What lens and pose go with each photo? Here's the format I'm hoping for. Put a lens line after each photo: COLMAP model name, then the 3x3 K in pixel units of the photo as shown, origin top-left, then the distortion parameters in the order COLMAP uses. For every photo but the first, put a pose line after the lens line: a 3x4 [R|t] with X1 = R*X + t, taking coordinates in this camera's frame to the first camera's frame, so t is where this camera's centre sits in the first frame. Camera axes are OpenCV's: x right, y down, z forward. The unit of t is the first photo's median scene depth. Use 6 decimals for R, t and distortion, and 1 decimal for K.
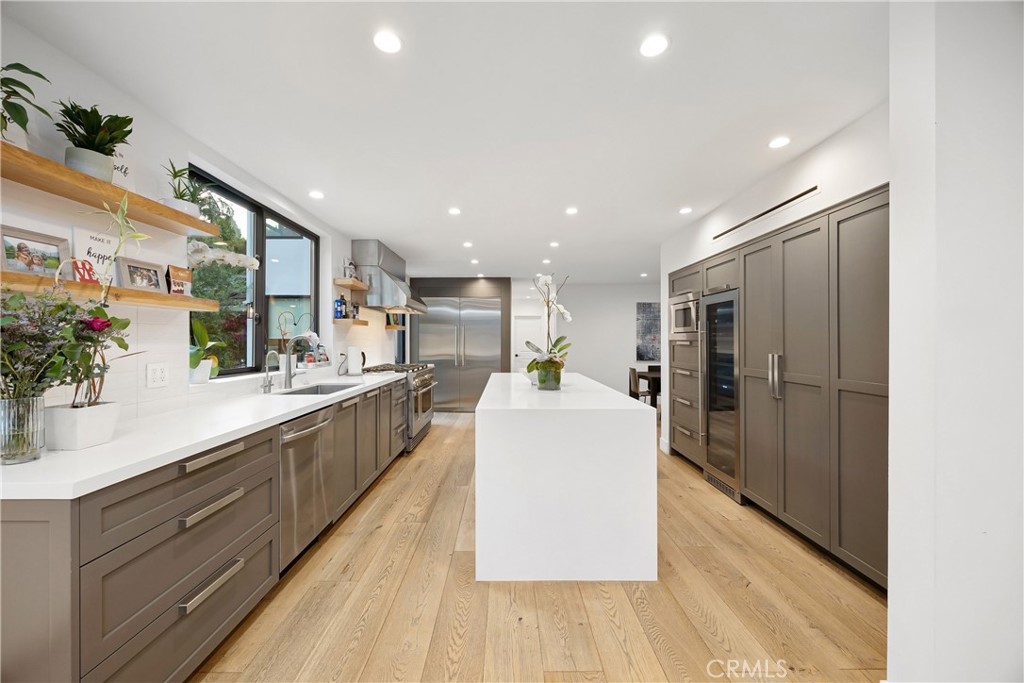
lens RADIAL K [[392.0, 0, 512.0], [0, 392.0, 341.5], [0, 0, 1]] dist [-0.001955, -0.000017]
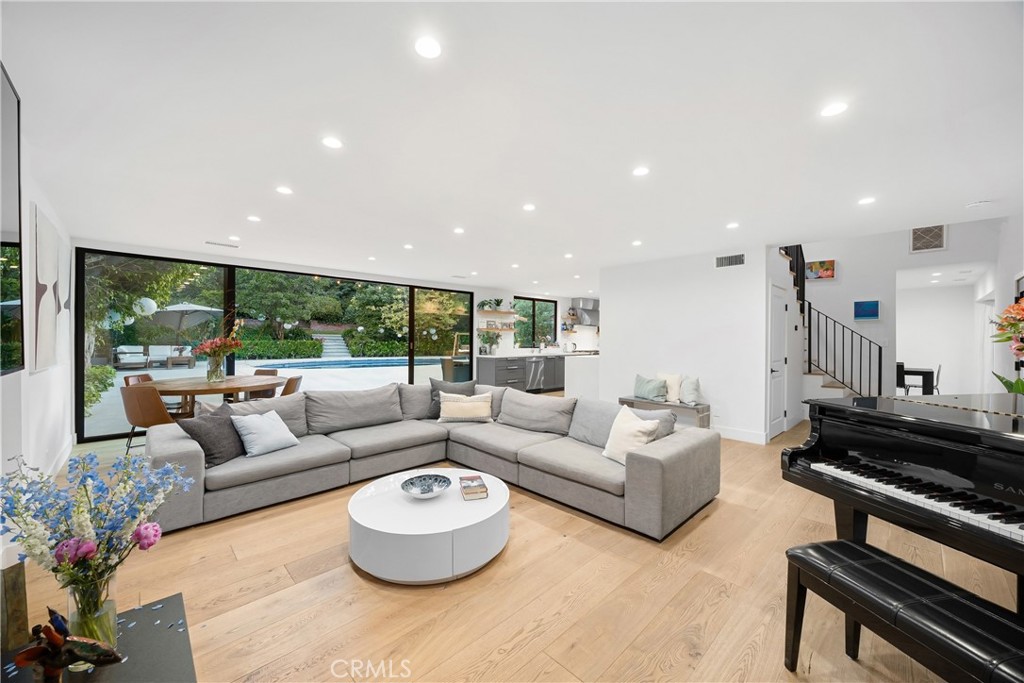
lens RADIAL K [[392.0, 0, 512.0], [0, 392.0, 341.5], [0, 0, 1]] dist [-0.001955, -0.000017]
pose [[0.688371, 0.003883, -0.725349, 2.508317], [-0.005836, 0.999983, -0.000185, 0.034409], [0.725336, 0.004360, 0.688382, -2.174514]]
